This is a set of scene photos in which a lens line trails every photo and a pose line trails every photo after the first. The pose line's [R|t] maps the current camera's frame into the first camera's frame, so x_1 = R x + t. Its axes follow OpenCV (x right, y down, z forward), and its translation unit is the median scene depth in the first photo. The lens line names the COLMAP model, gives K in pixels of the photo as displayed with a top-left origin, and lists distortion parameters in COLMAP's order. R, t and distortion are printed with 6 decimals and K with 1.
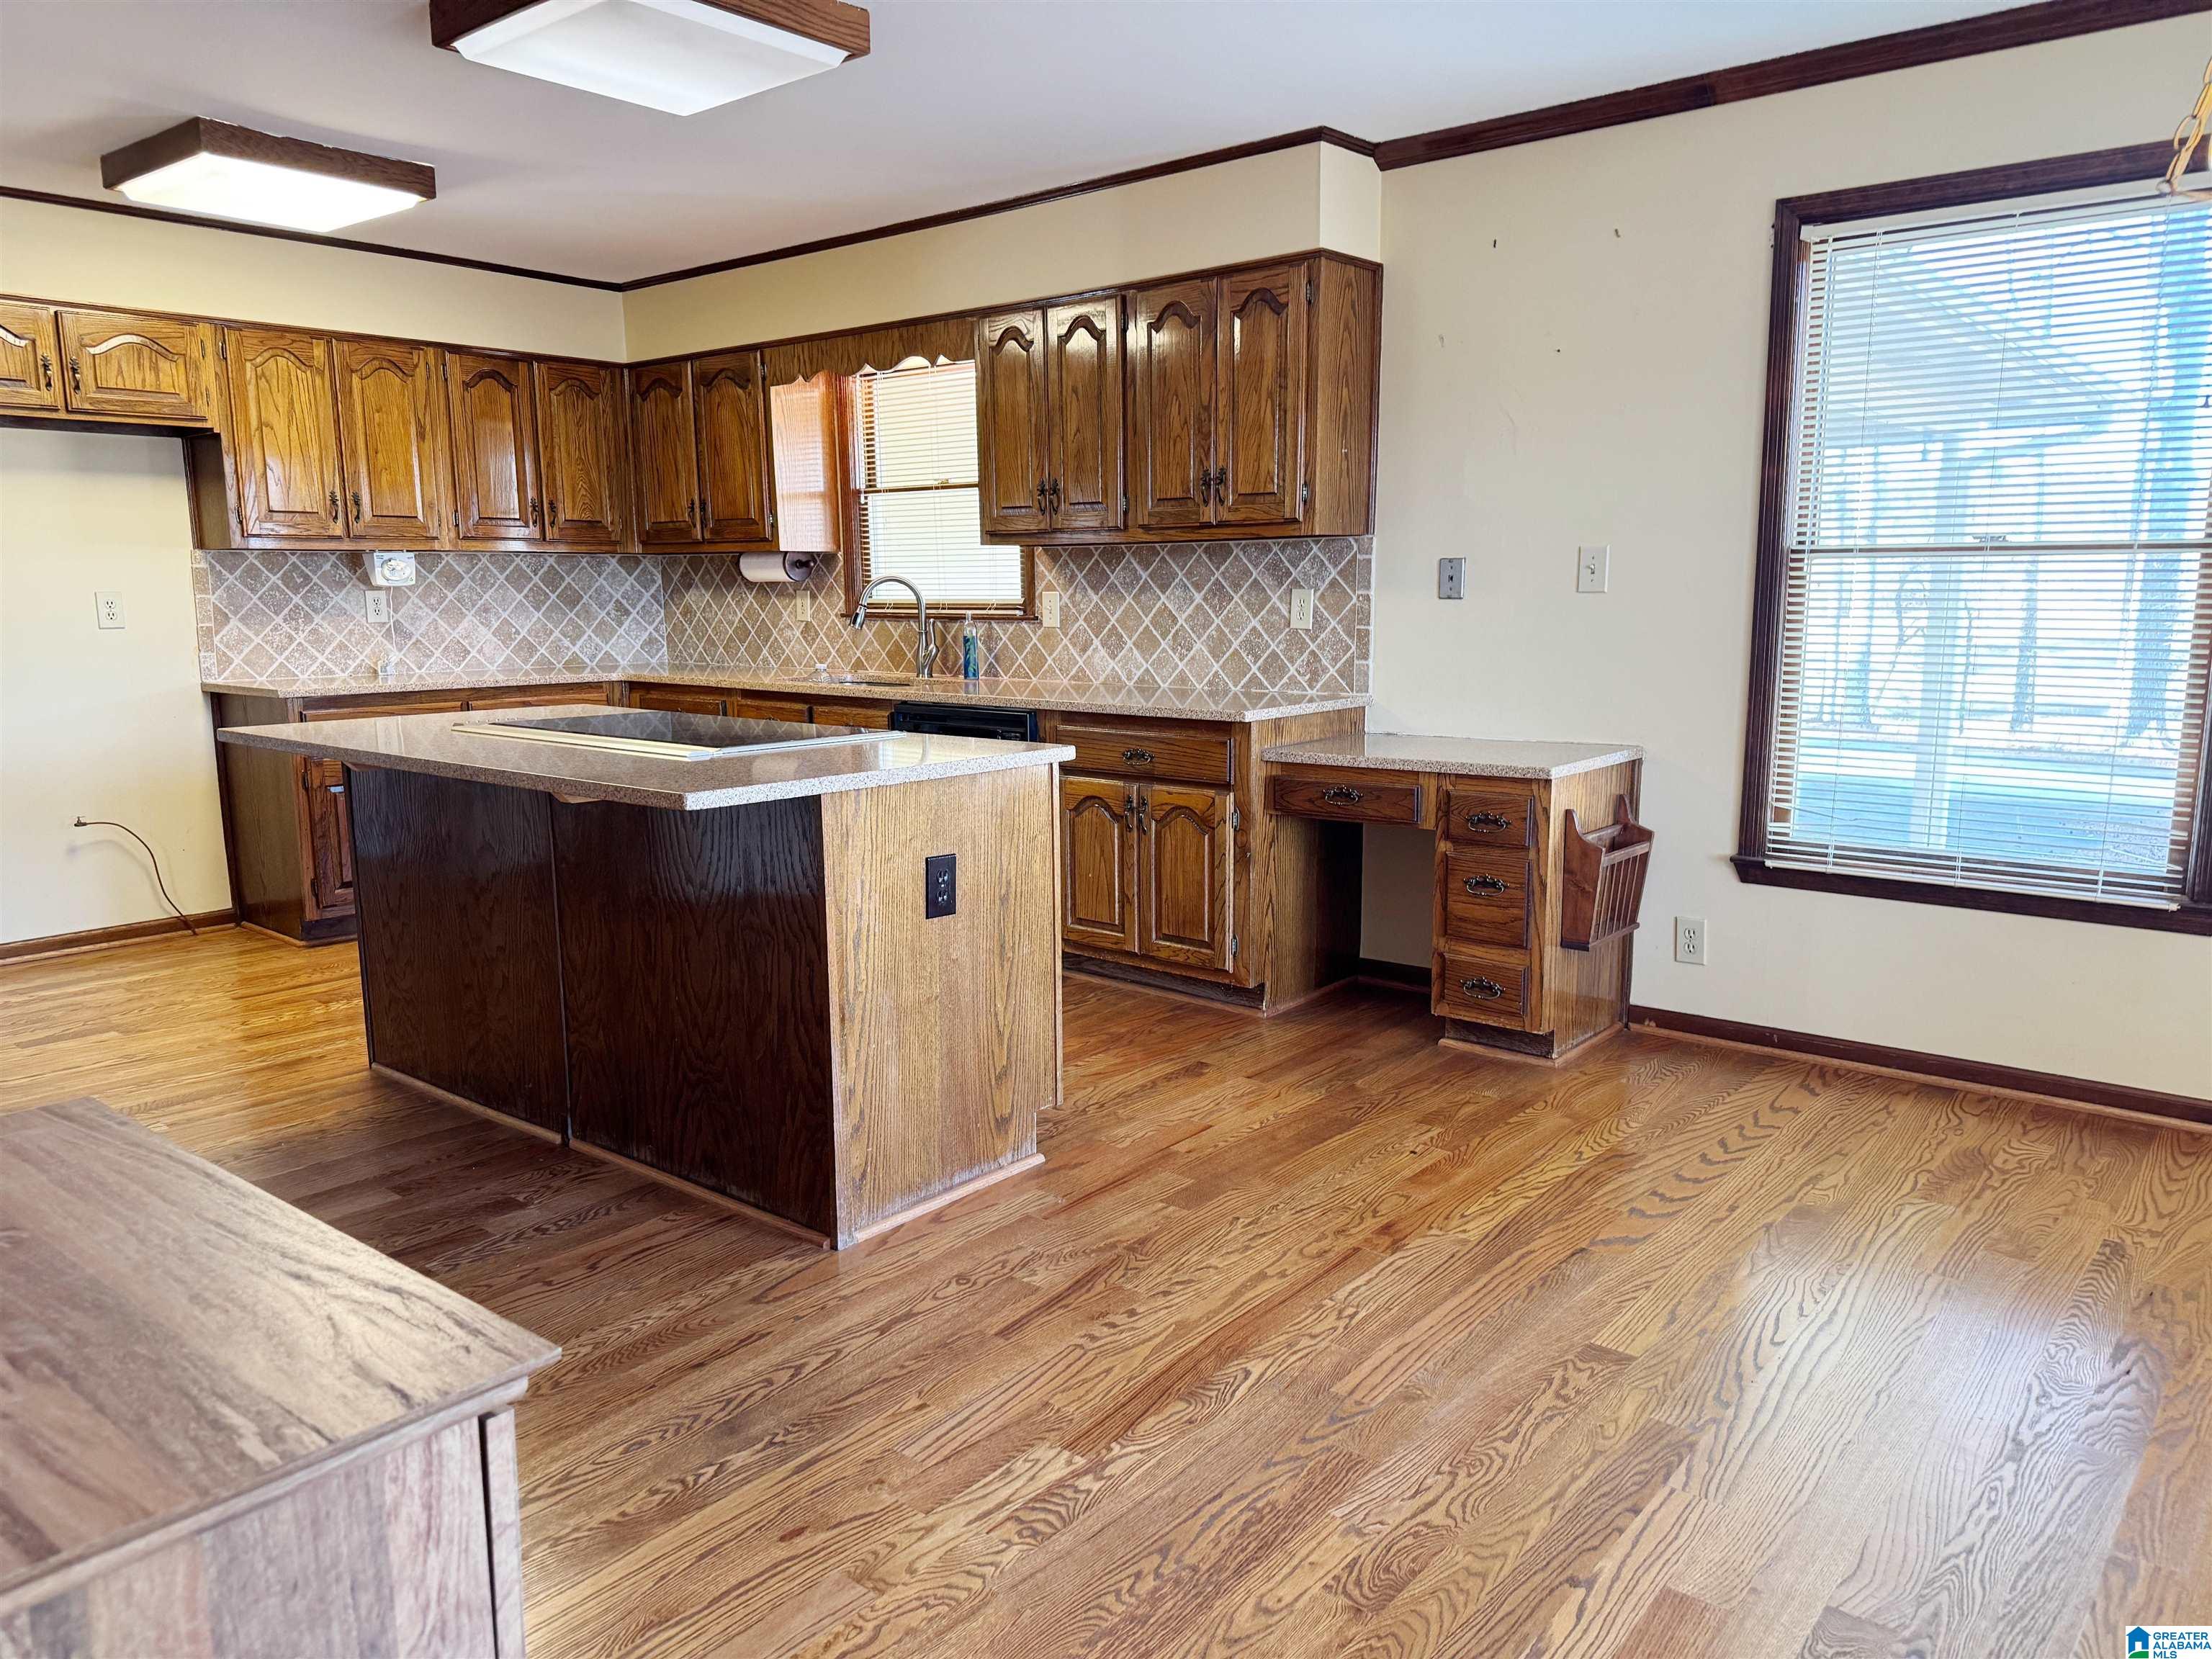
lens RADIAL K [[1569.7, 0, 1061.7], [0, 1569.7, 857.3], [0, 0, 1]] dist [0.071091, -0.088475]
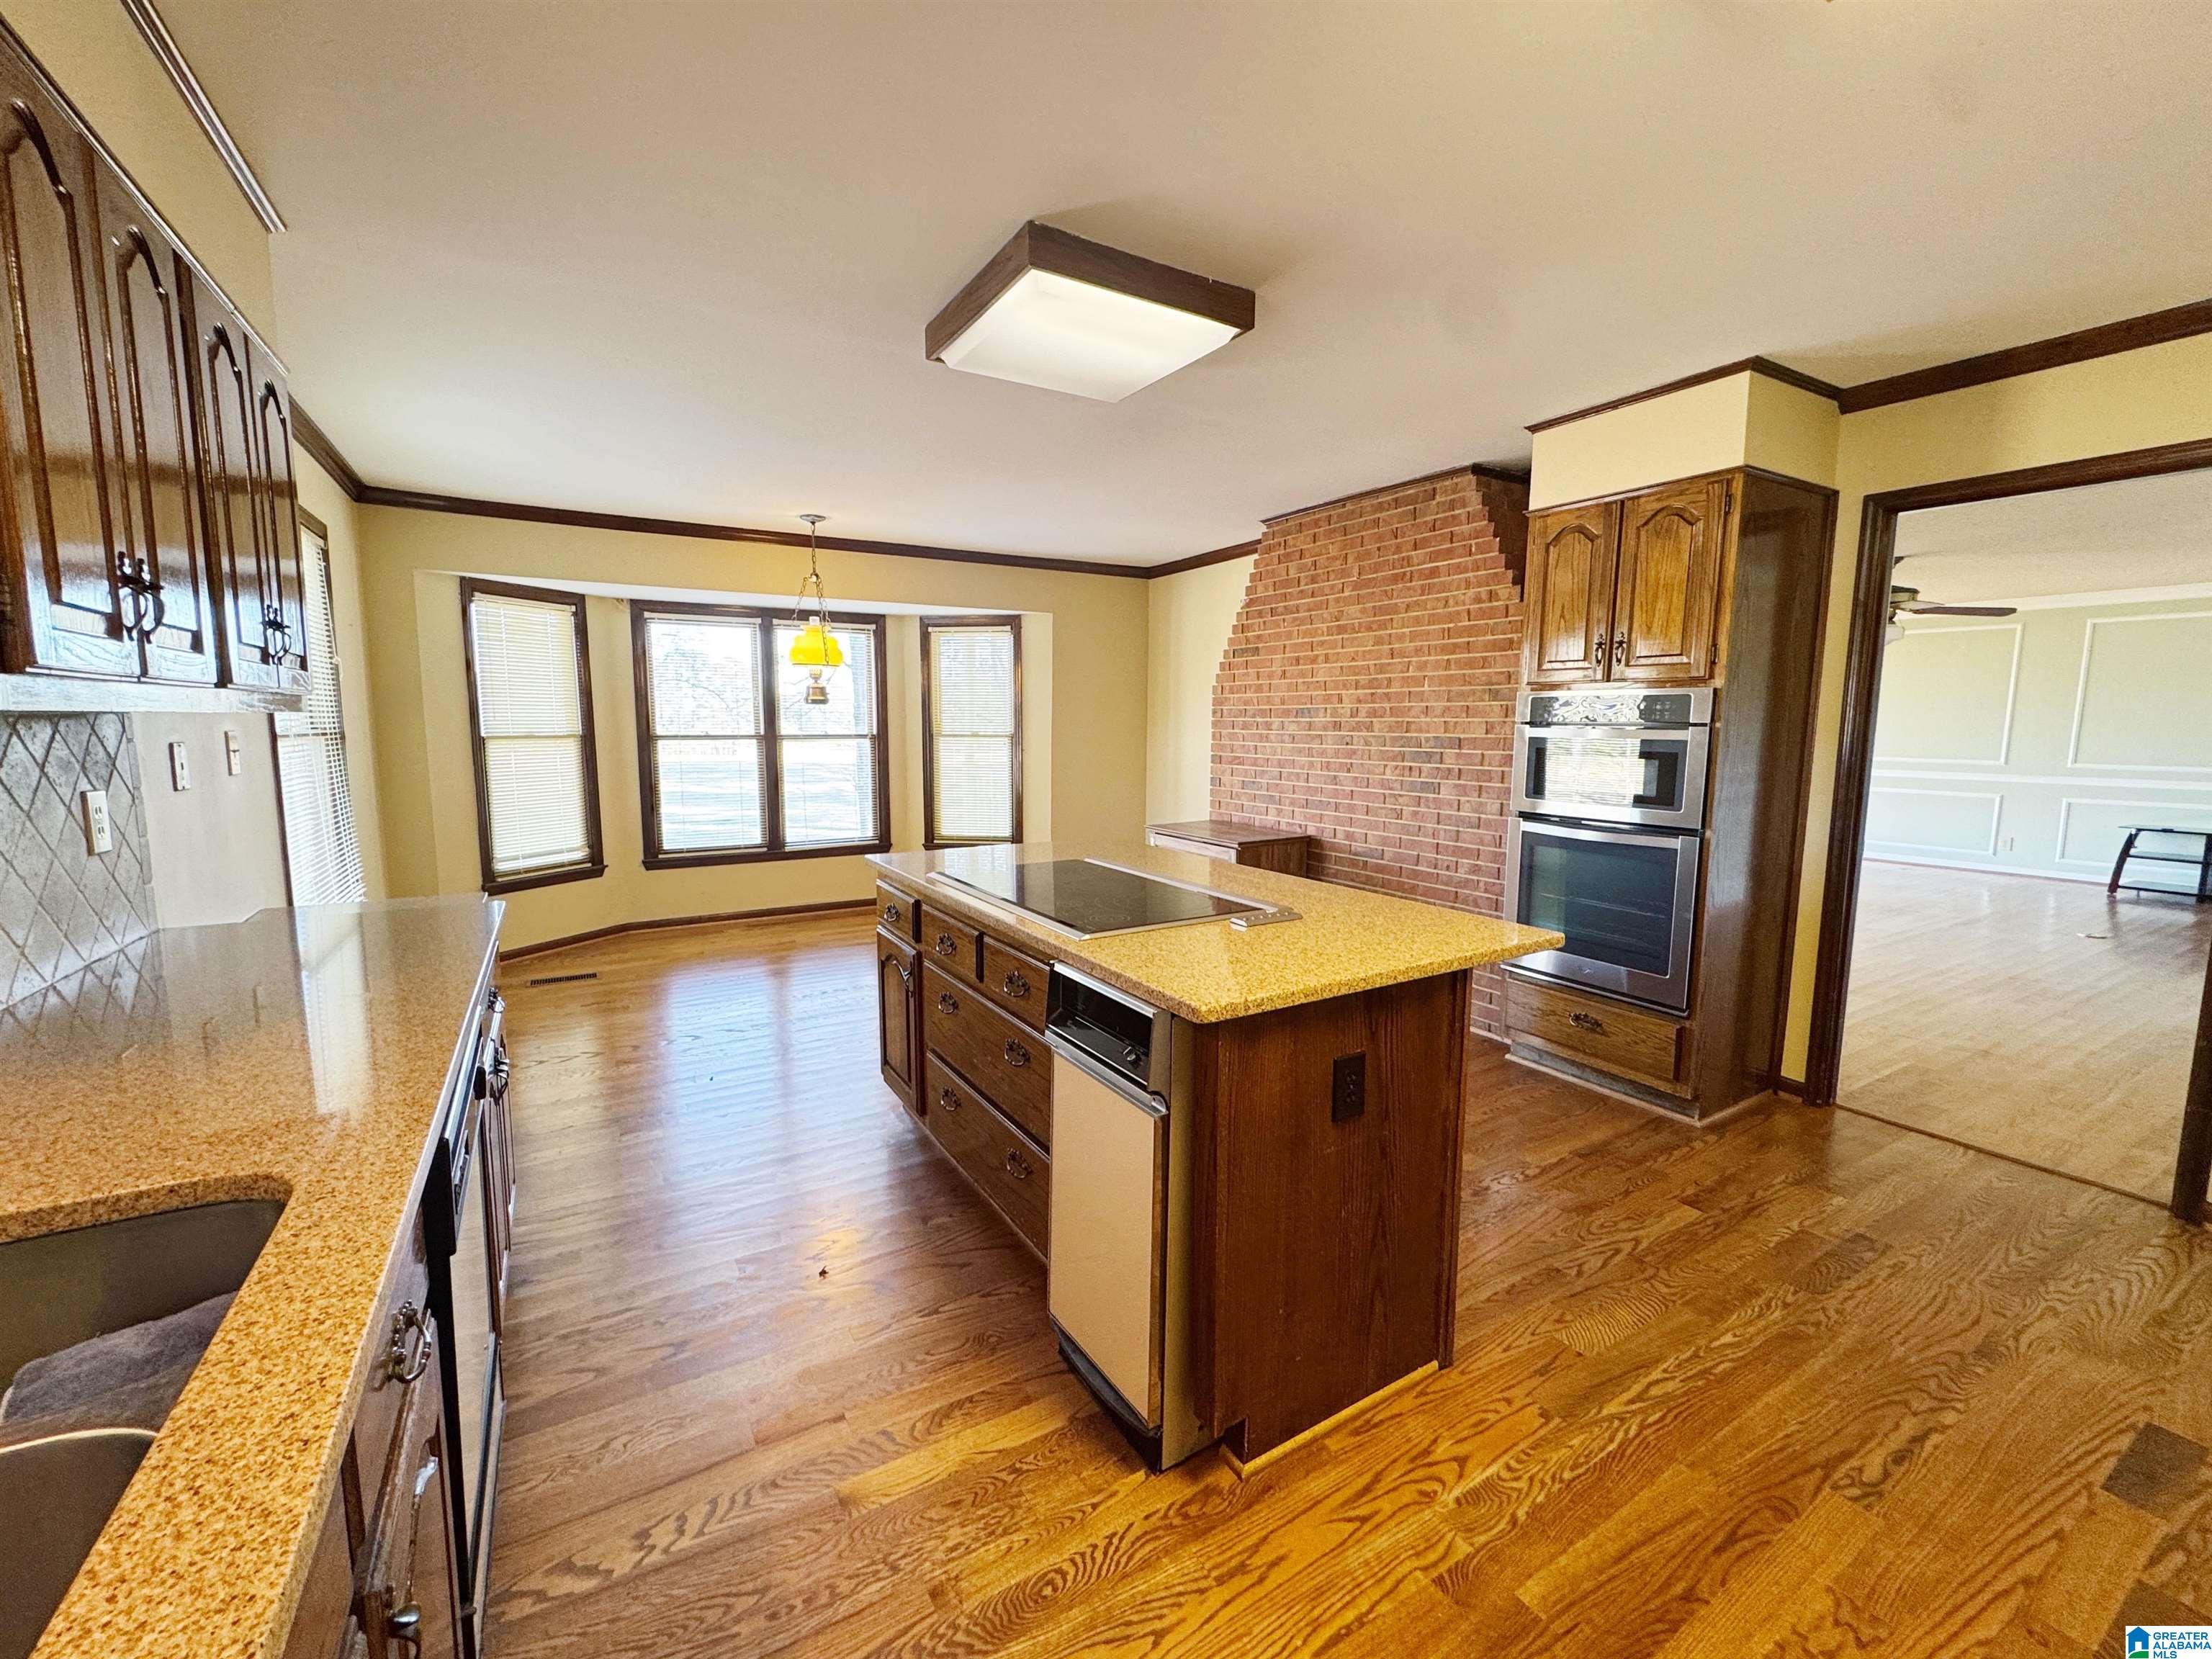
lens RADIAL K [[891.1, 0, 1101.3], [0, 891.1, 828.6], [0, 0, 1]] dist [-0.003105, -0.000054]
pose [[-0.954740, -0.031352, 0.295783, -0.302741], [0.056137, 0.957564, 0.282700, -0.209278], [-0.292095, 0.286510, -0.912465, 1.077059]]
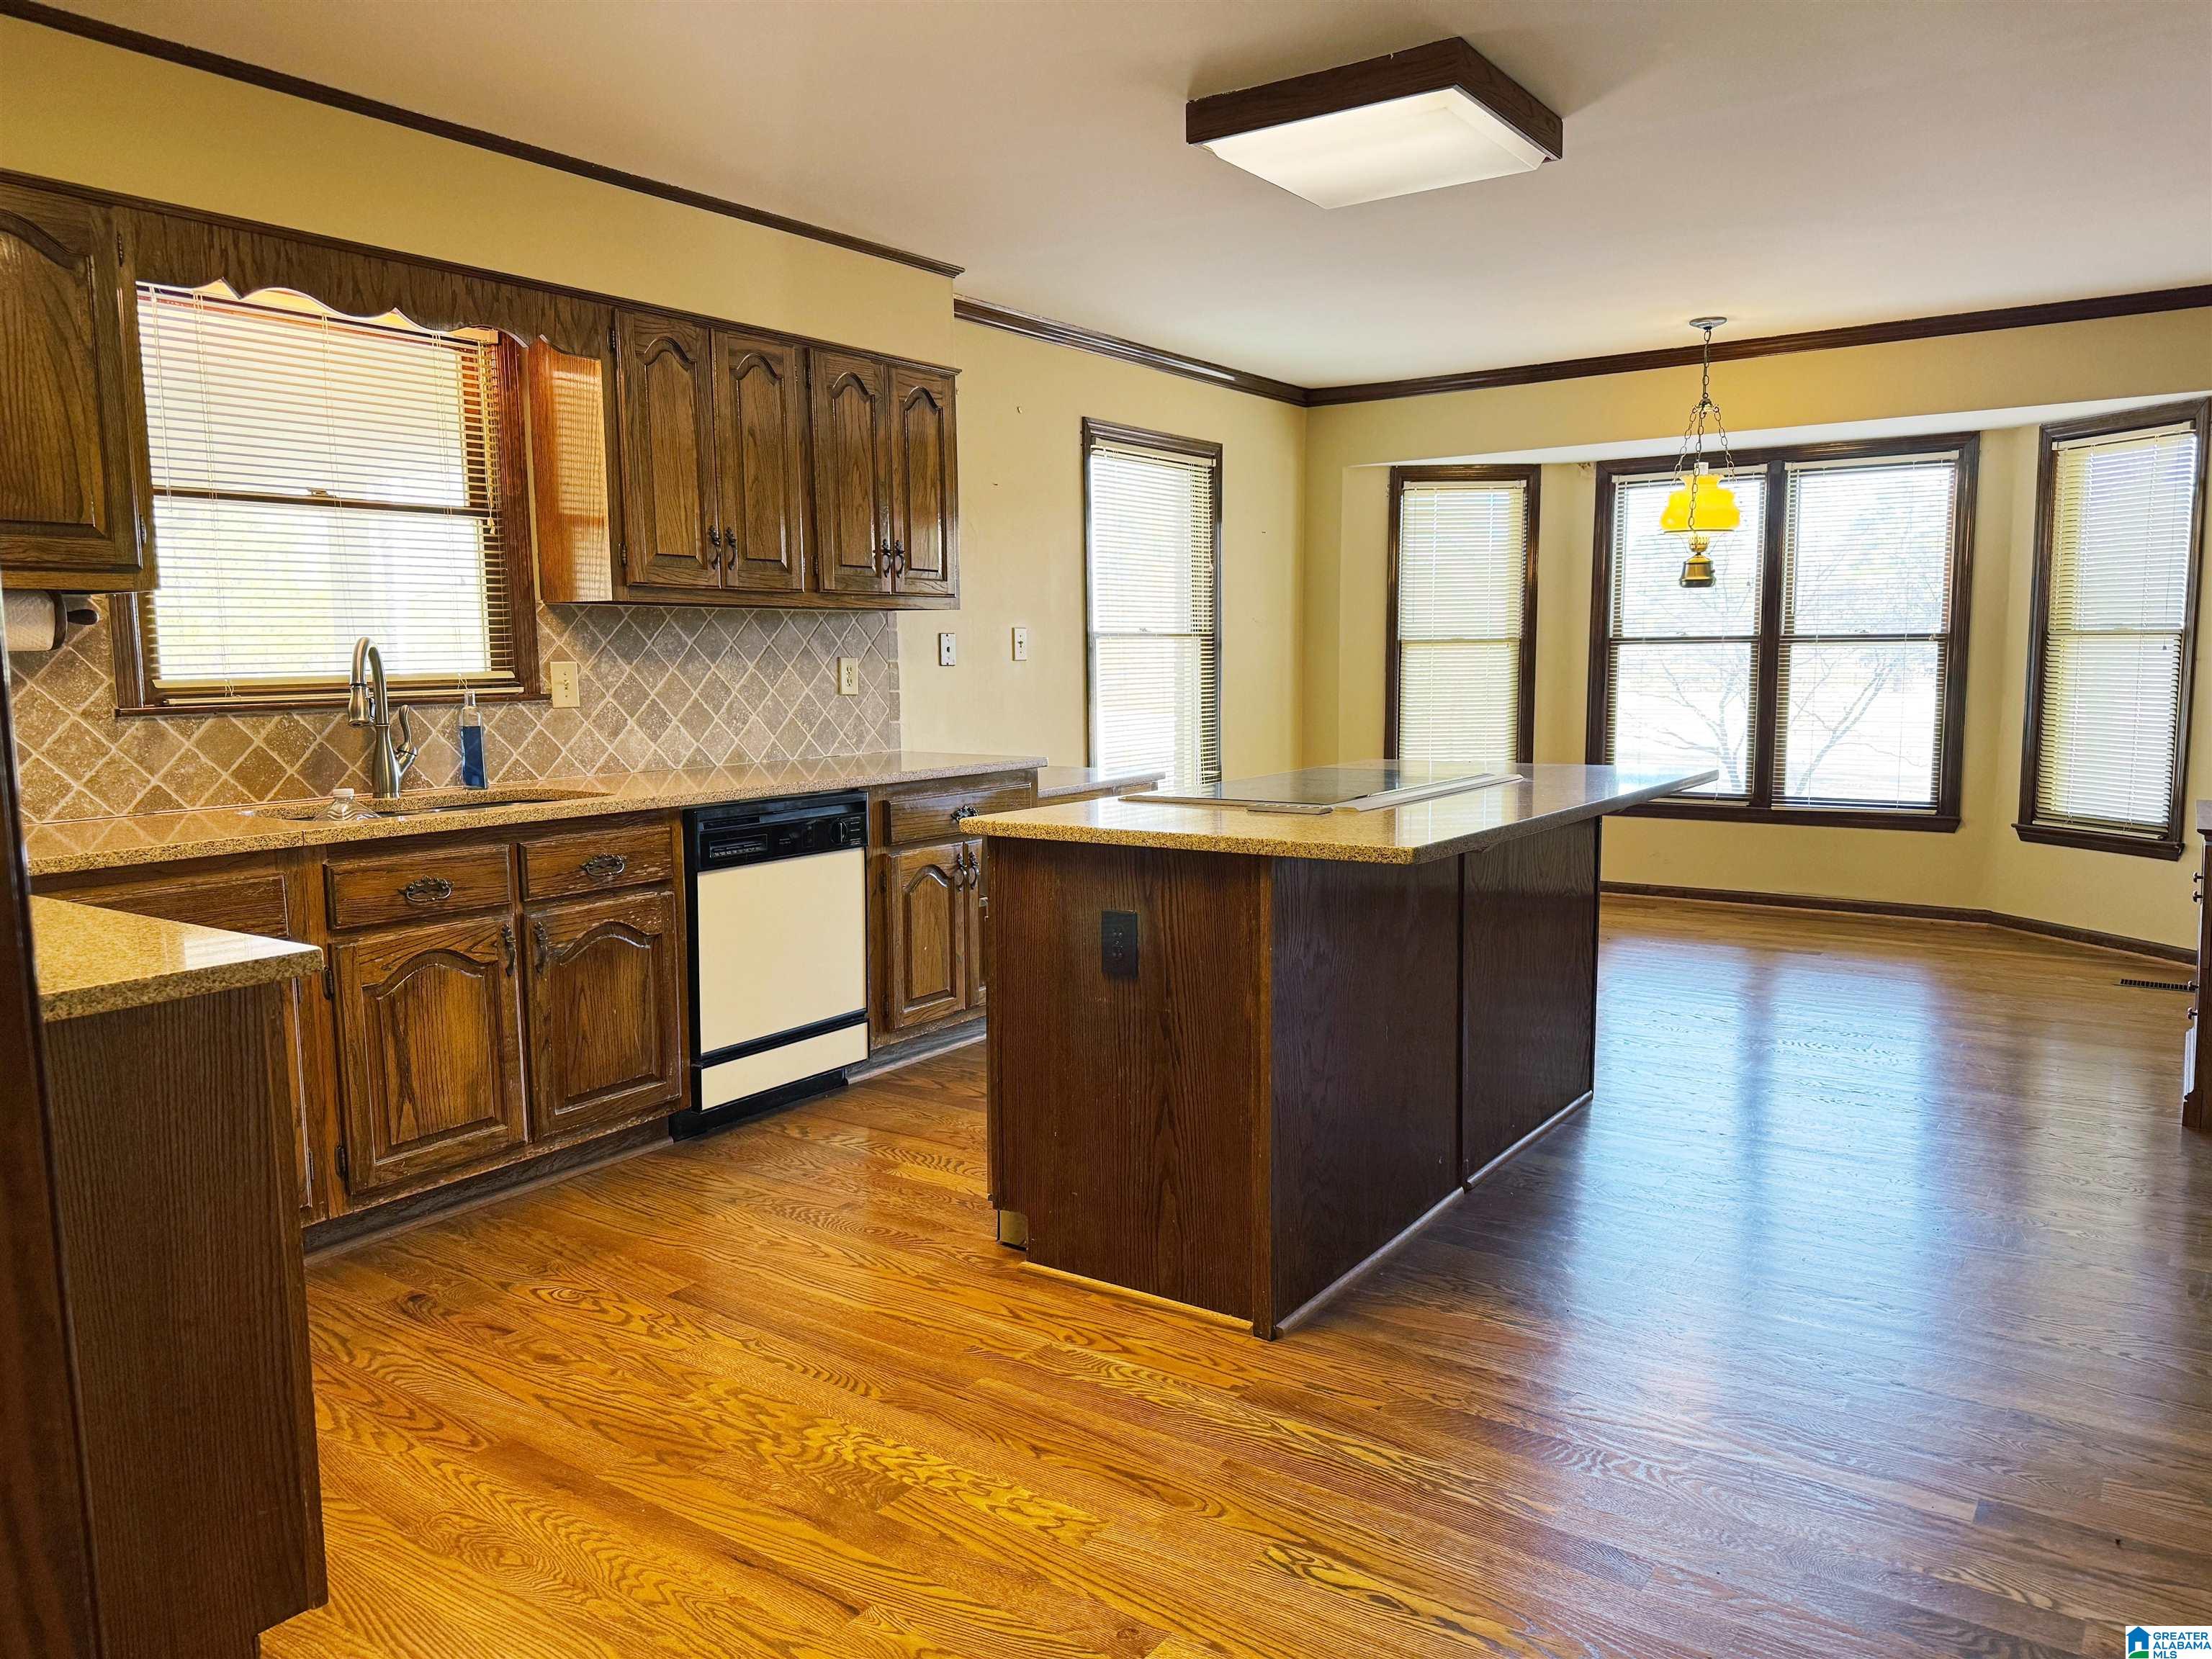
lens RADIAL K [[1569.7, 0, 1175.8], [0, 1569.7, 827.7], [0, 0, 1]] dist [0.071091, -0.088475]
pose [[-0.144590, -0.102130, 0.984207, -0.833040], [0.184607, 0.974411, 0.128234, -0.136928], [-0.972118, 0.200233, -0.122036, 0.835692]]
